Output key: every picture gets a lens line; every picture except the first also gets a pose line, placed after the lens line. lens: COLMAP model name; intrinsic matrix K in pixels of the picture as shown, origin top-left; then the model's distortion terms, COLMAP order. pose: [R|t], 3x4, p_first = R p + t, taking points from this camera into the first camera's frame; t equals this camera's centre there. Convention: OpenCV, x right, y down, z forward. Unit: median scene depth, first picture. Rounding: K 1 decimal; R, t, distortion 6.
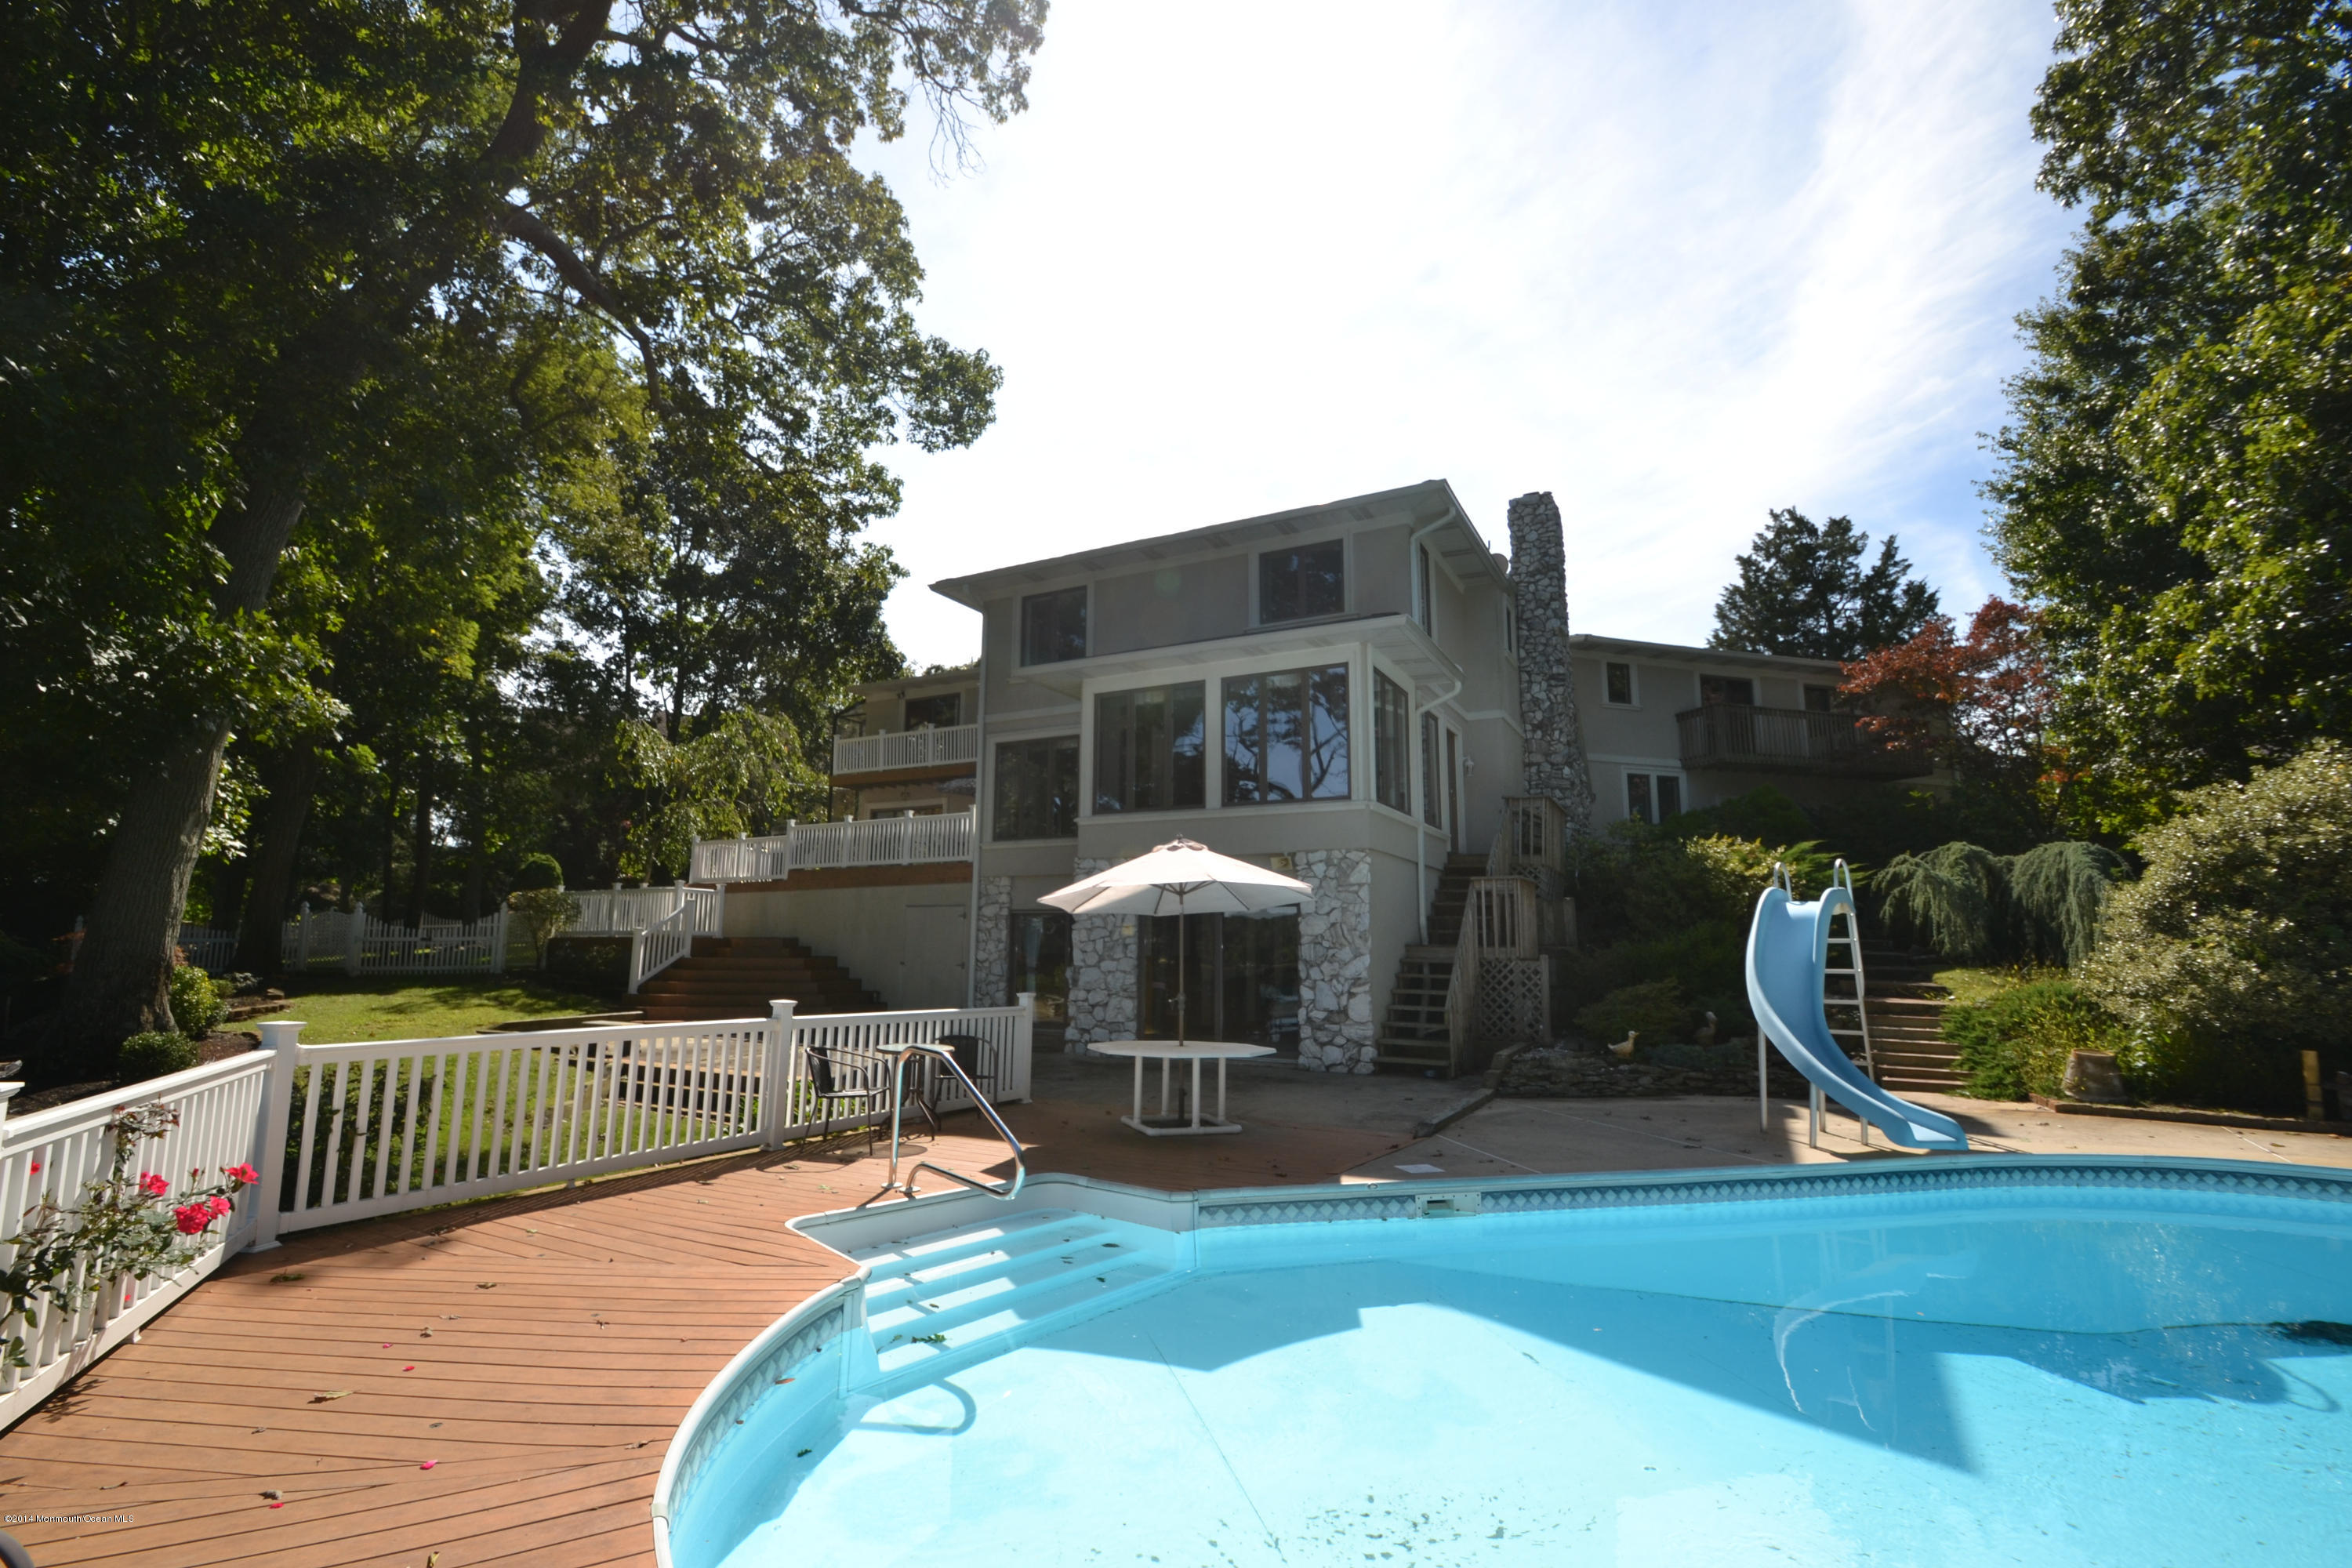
lens RADIAL K [[1060.3, 0, 1143.5], [0, 1060.3, 785.1], [0, 0, 1]] dist [0.019286, -0.022030]
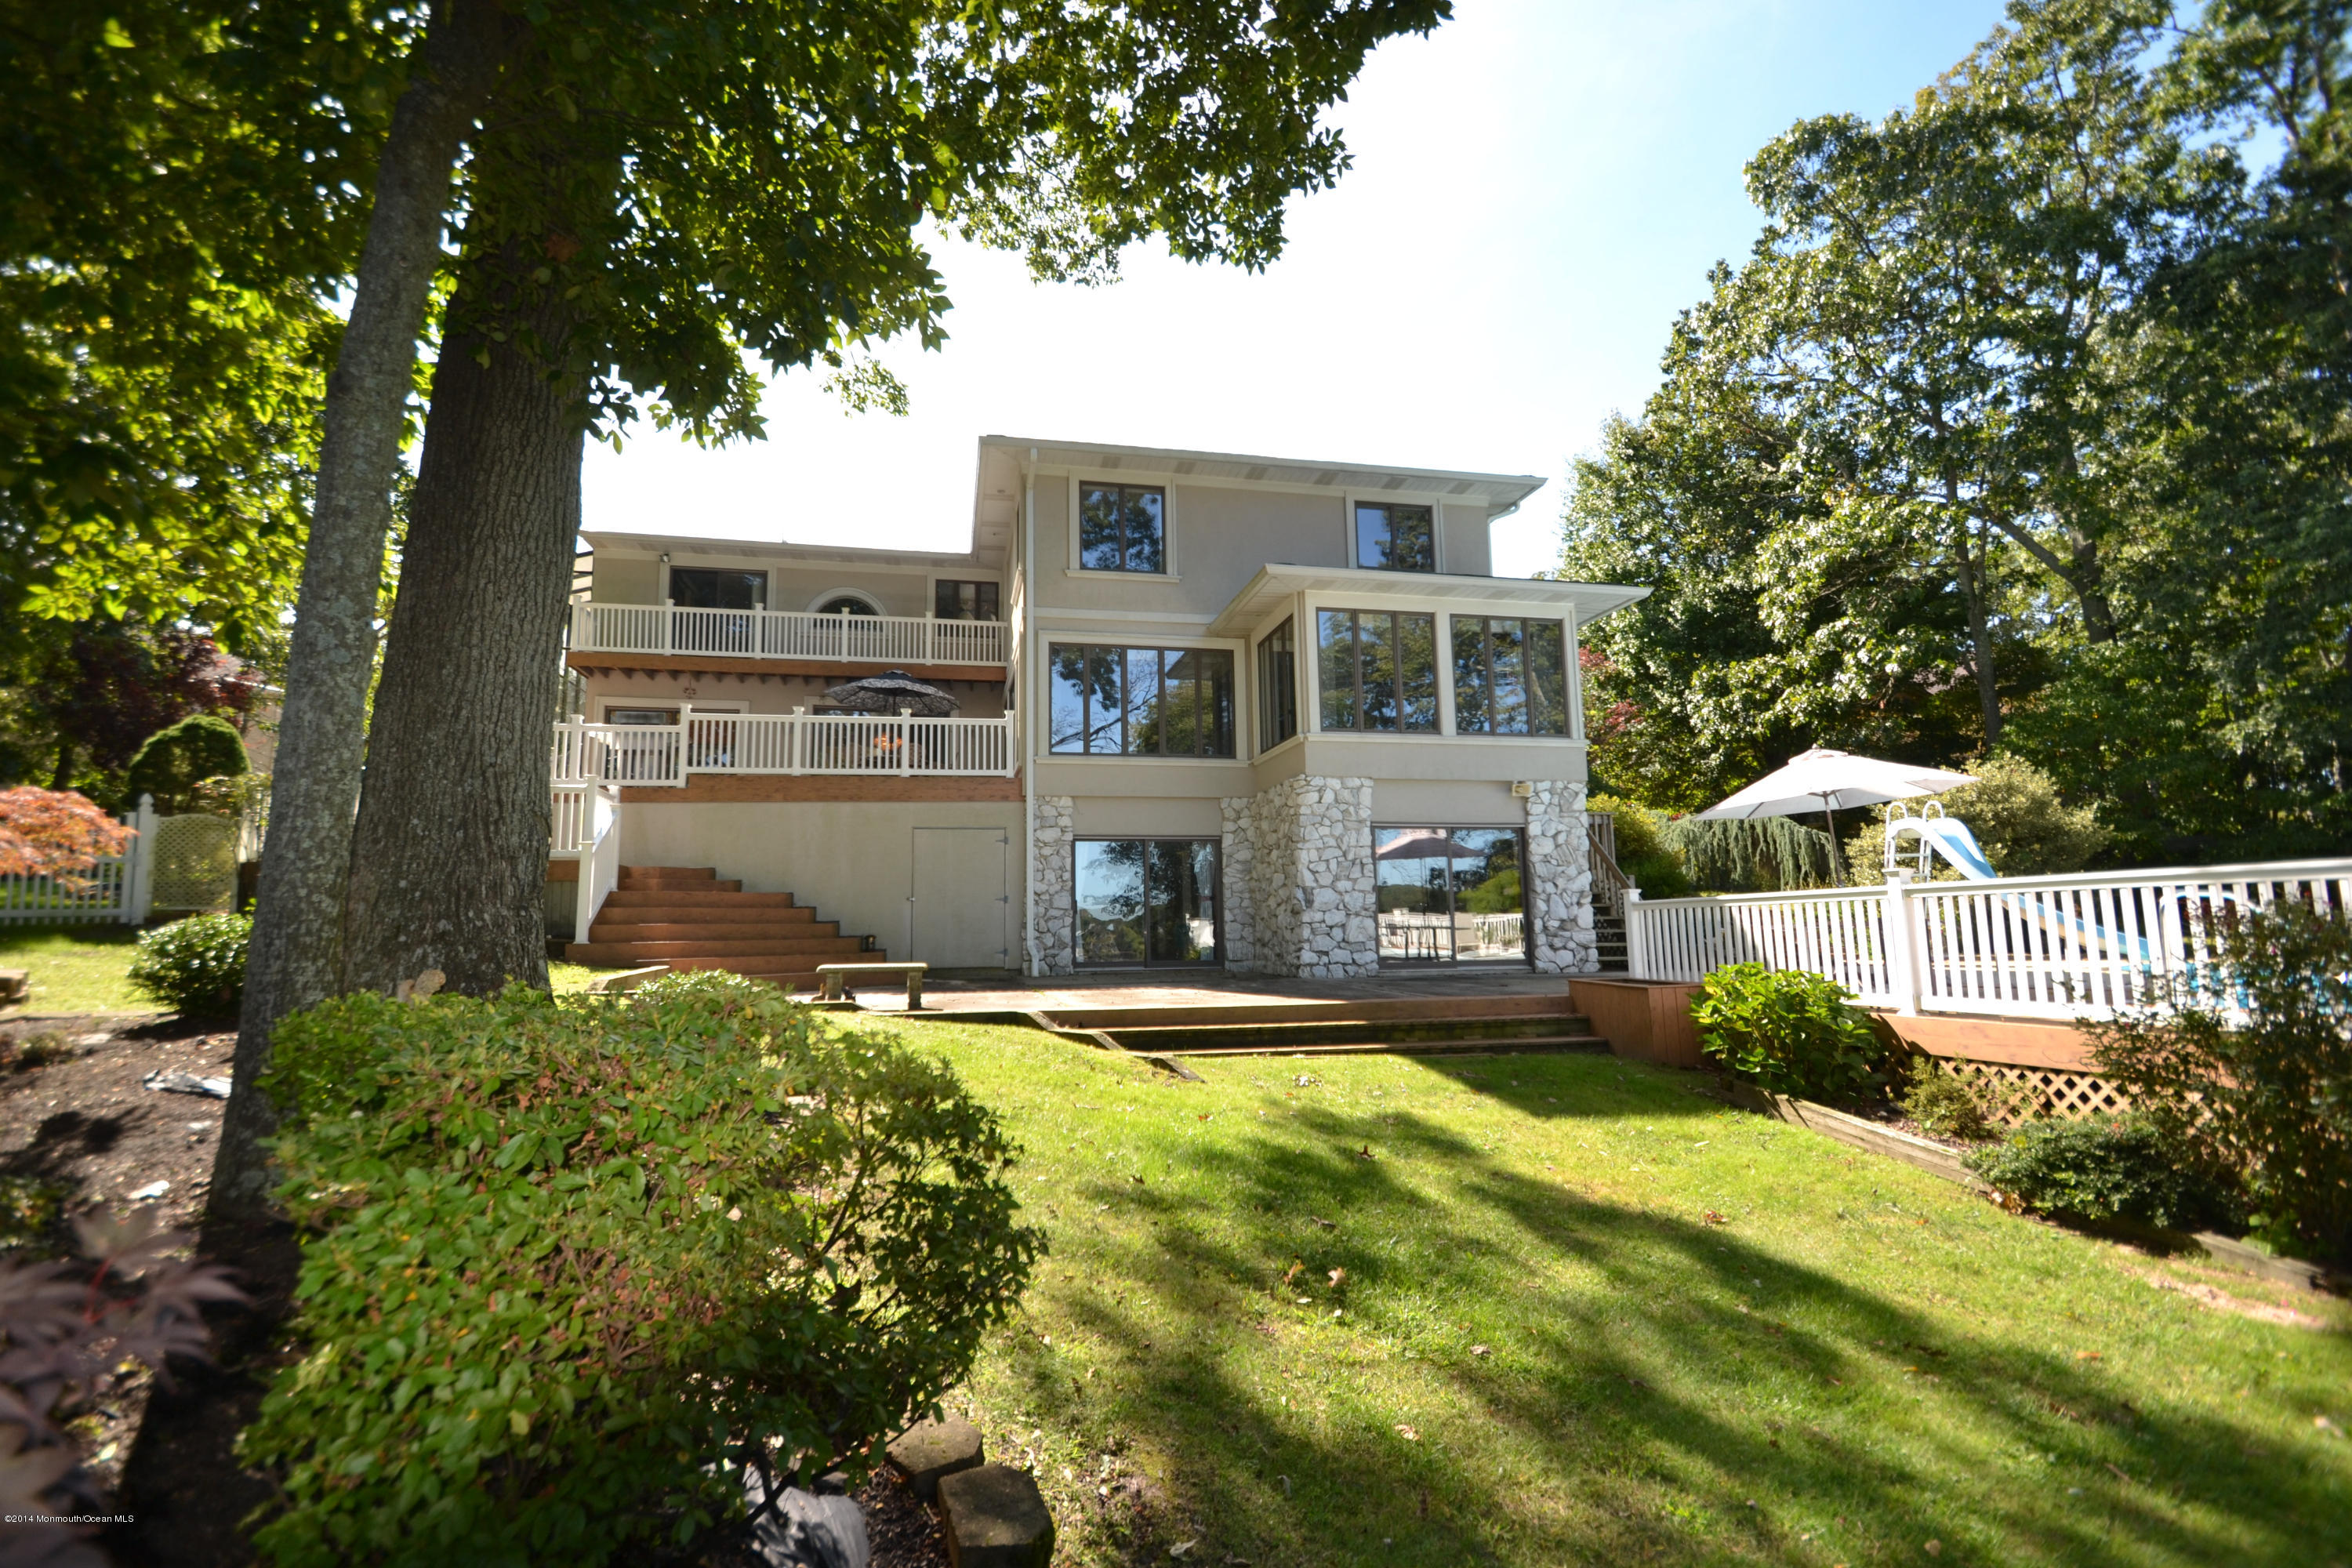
lens RADIAL K [[1060.3, 0, 1143.5], [0, 1060.3, 785.1], [0, 0, 1]] dist [0.019286, -0.022030]
pose [[0.764034, 0.069578, 0.641413, -0.813893], [-0.078436, 0.996811, -0.014699, 0.106748], [-0.640390, -0.039080, 0.767055, 0.369940]]
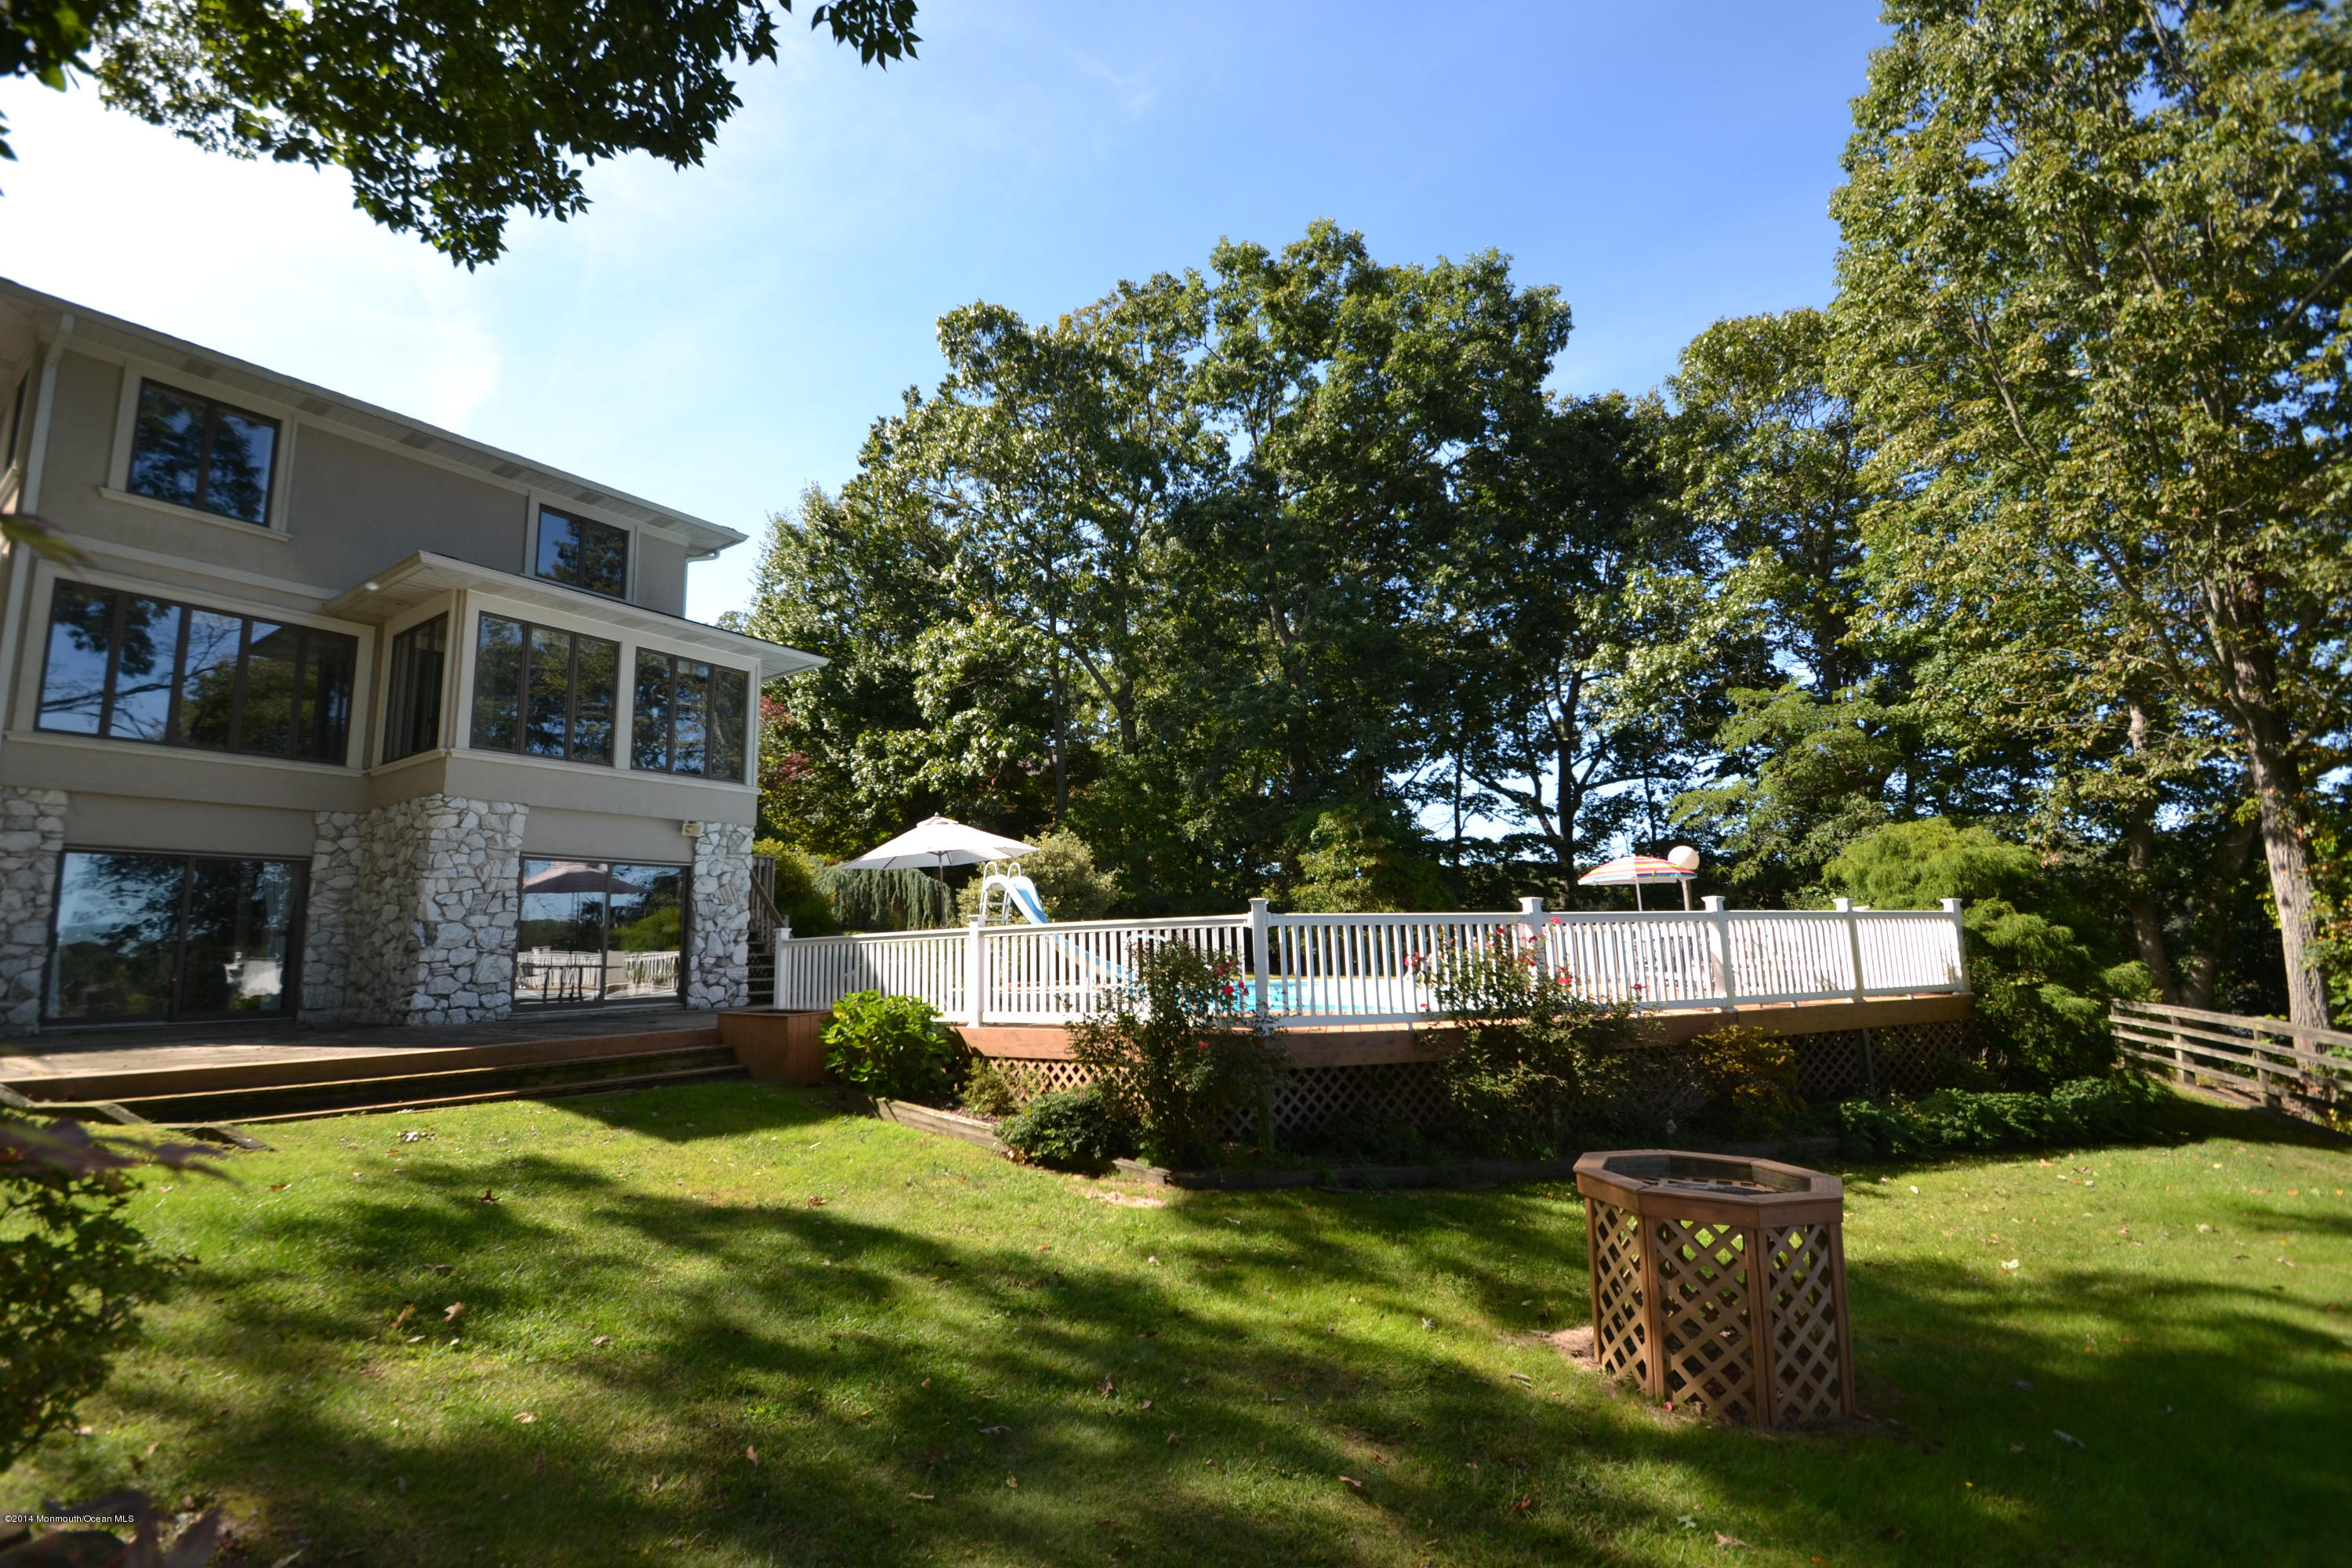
lens RADIAL K [[1060.3, 0, 1143.5], [0, 1060.3, 785.1], [0, 0, 1]] dist [0.019286, -0.022030]
pose [[0.121198, 0.144430, 0.982065, -0.853779], [-0.126261, 0.983565, -0.129068, 0.104211], [-0.984565, -0.108354, 0.137442, 0.347638]]
